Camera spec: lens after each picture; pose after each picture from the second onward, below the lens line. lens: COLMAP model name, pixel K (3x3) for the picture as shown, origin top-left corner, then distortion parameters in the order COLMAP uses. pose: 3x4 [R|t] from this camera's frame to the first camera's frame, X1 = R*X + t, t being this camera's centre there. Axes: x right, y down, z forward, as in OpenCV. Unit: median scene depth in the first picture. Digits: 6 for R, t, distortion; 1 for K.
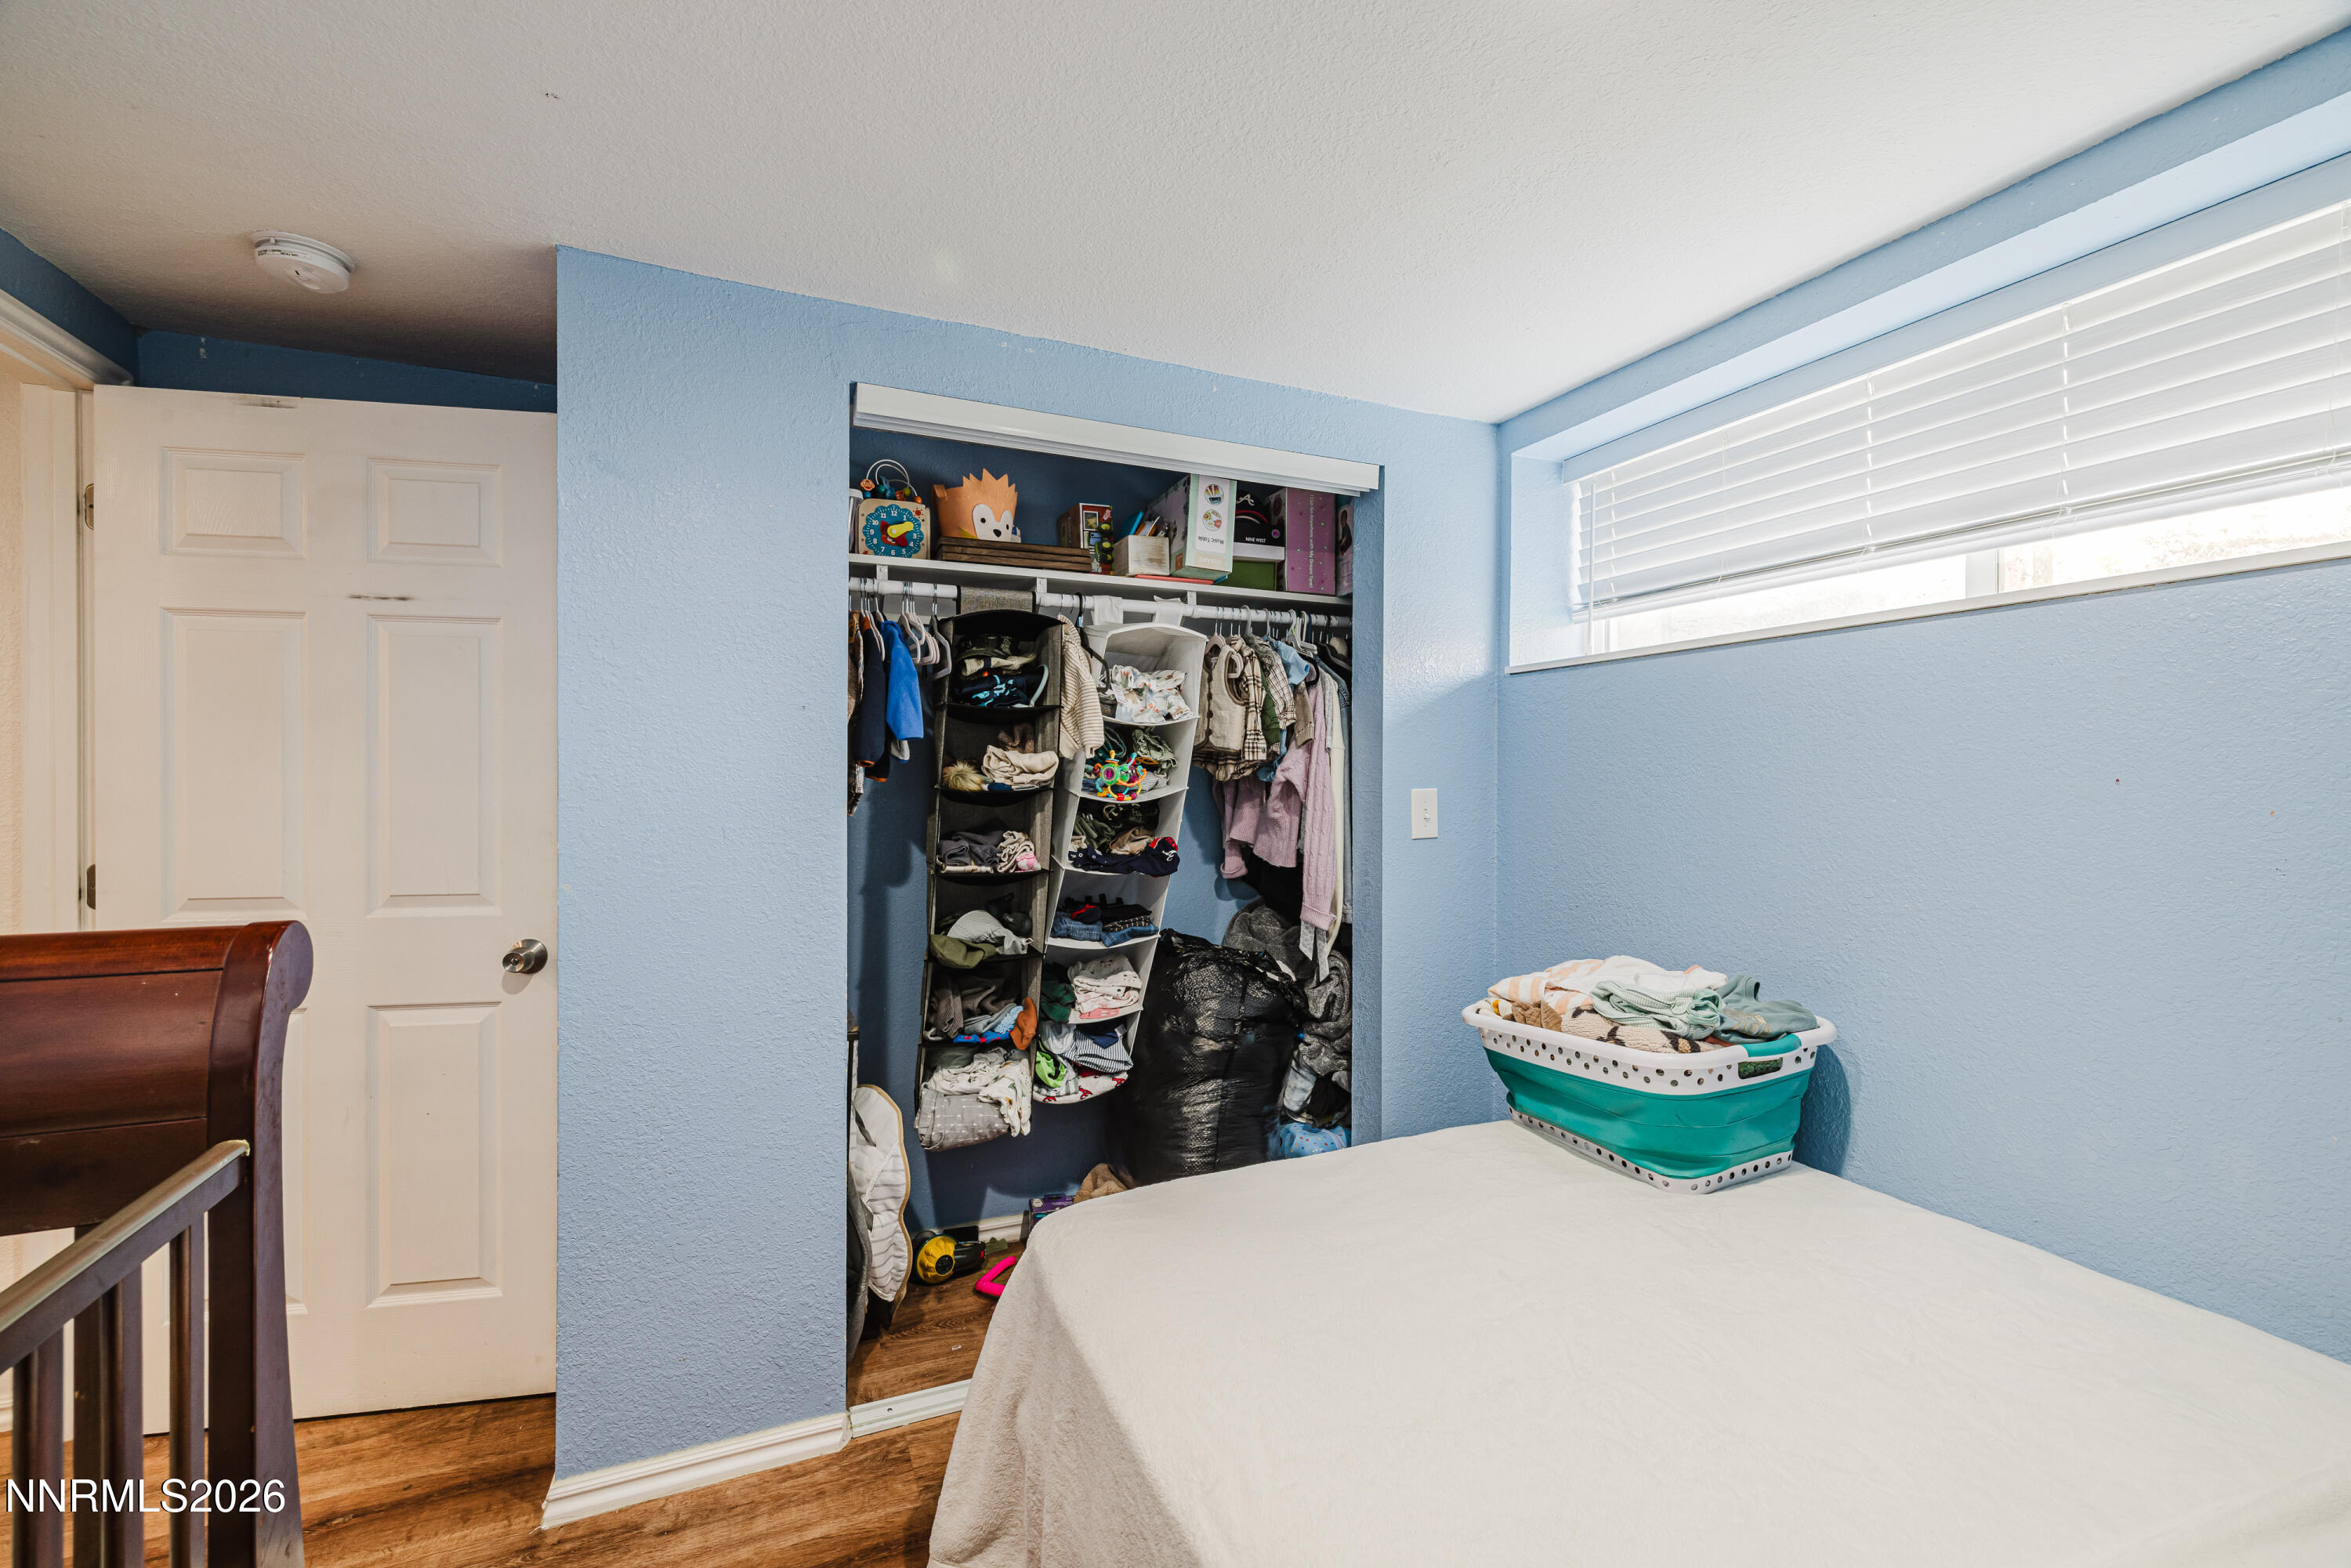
lens RADIAL K [[976.0, 0, 1172.5], [0, 976.0, 777.5], [0, 0, 1]] dist [-0.001414, -0.000129]
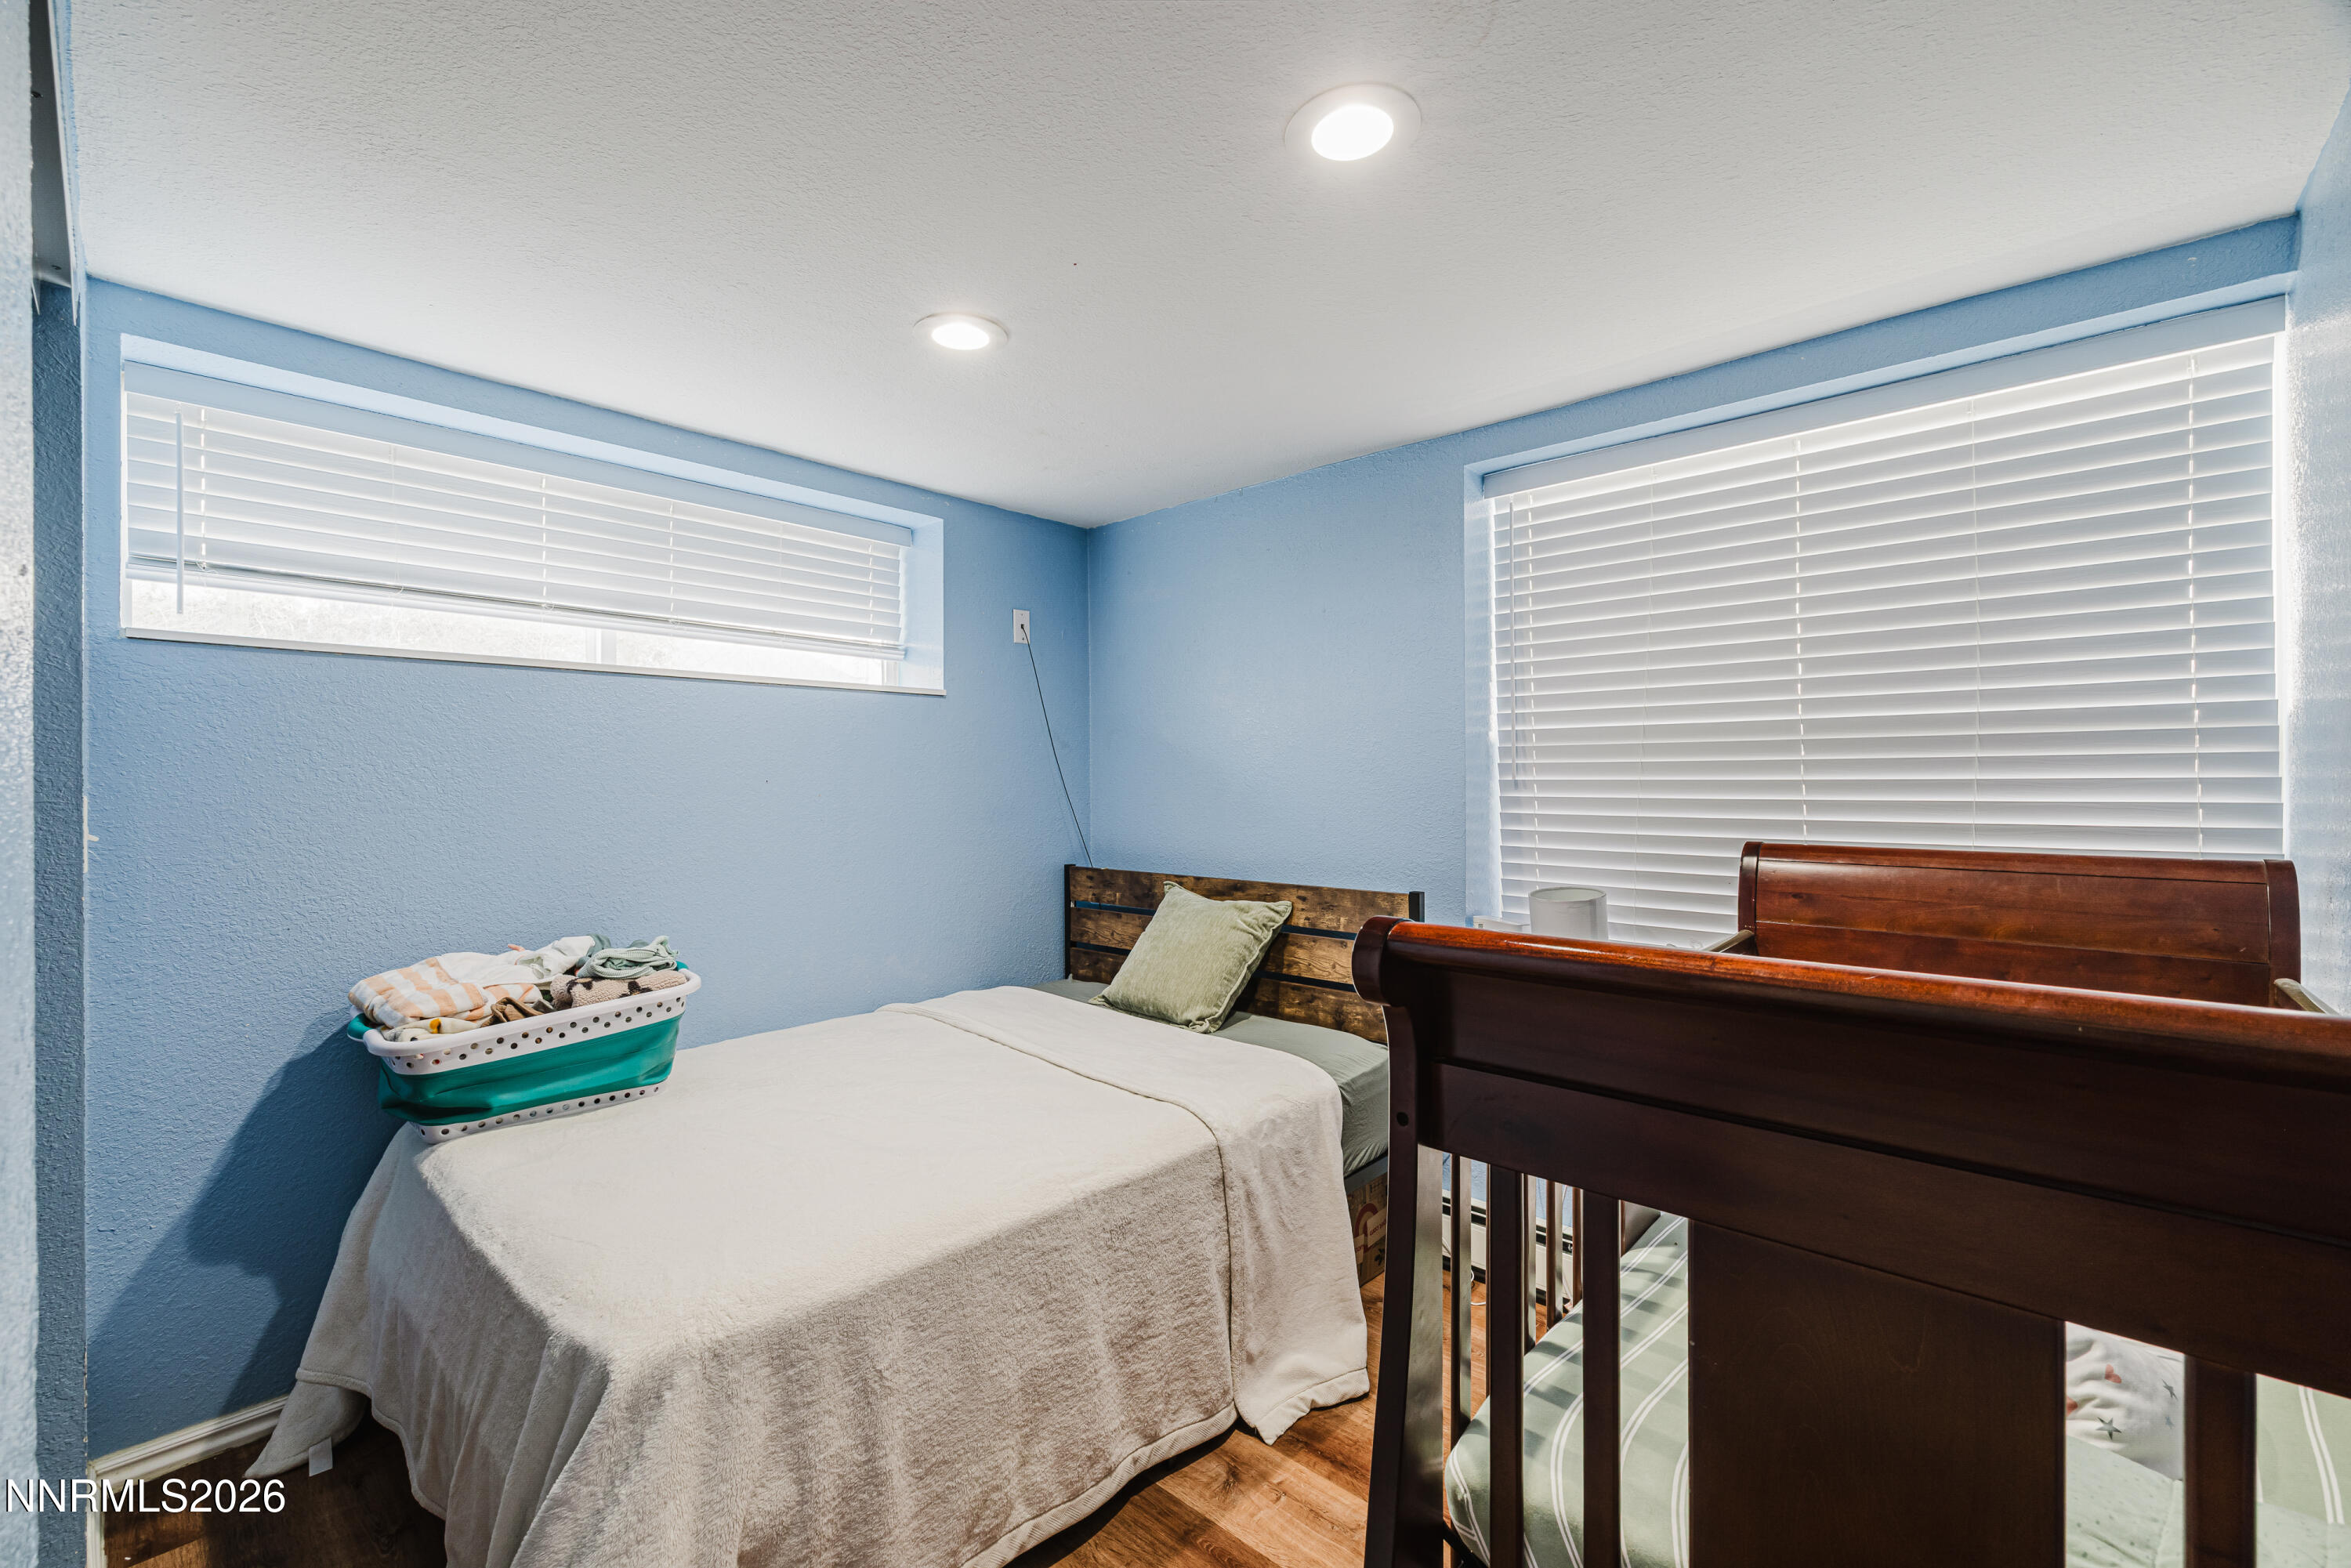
lens RADIAL K [[976.0, 0, 1169.0], [0, 976.0, 785.7], [0, 0, 1]] dist [-0.001414, -0.000129]
pose [[-0.407553, -0.009448, 0.913133, -0.883129], [-0.002629, 0.999954, 0.009173, -0.006553], [-0.913178, 0.001338, -0.407559, 0.814077]]
